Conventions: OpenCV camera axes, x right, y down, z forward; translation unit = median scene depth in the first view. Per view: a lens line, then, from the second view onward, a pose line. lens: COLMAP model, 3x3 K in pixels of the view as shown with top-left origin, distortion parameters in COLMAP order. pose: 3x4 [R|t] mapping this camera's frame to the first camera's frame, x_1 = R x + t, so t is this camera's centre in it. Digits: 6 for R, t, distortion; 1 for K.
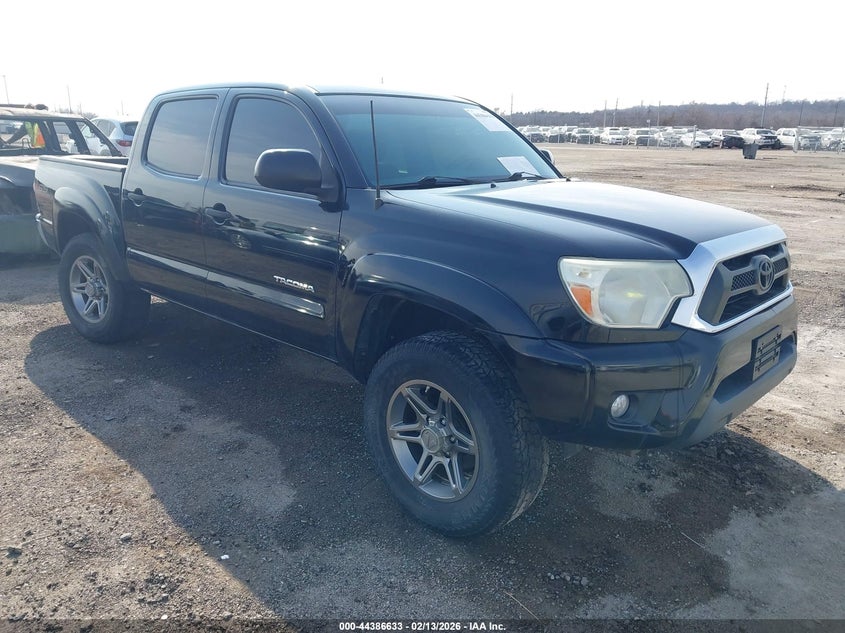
lens RADIAL K [[671.8, 0, 422.5], [0, 671.8, 316.5], [0, 0, 1]] dist [-0.008281, -0.004669]
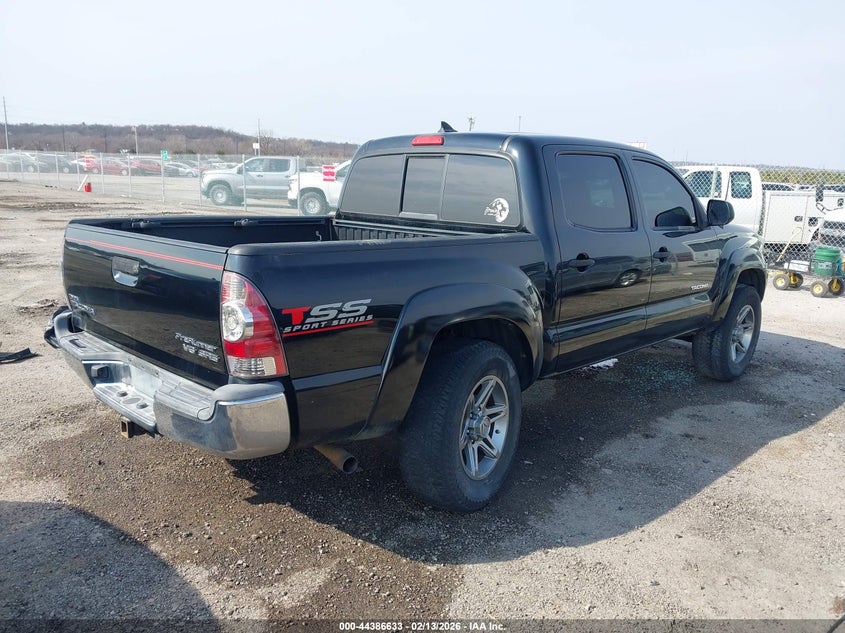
lens RADIAL K [[671.8, 0, 422.5], [0, 671.8, 316.5], [0, 0, 1]] dist [-0.008281, -0.004669]
pose [[-0.003063, -0.189538, 0.981869, -1.429682], [0.237184, 0.953717, 0.184843, -0.336722], [-0.971460, 0.233450, 0.042034, 1.340439]]
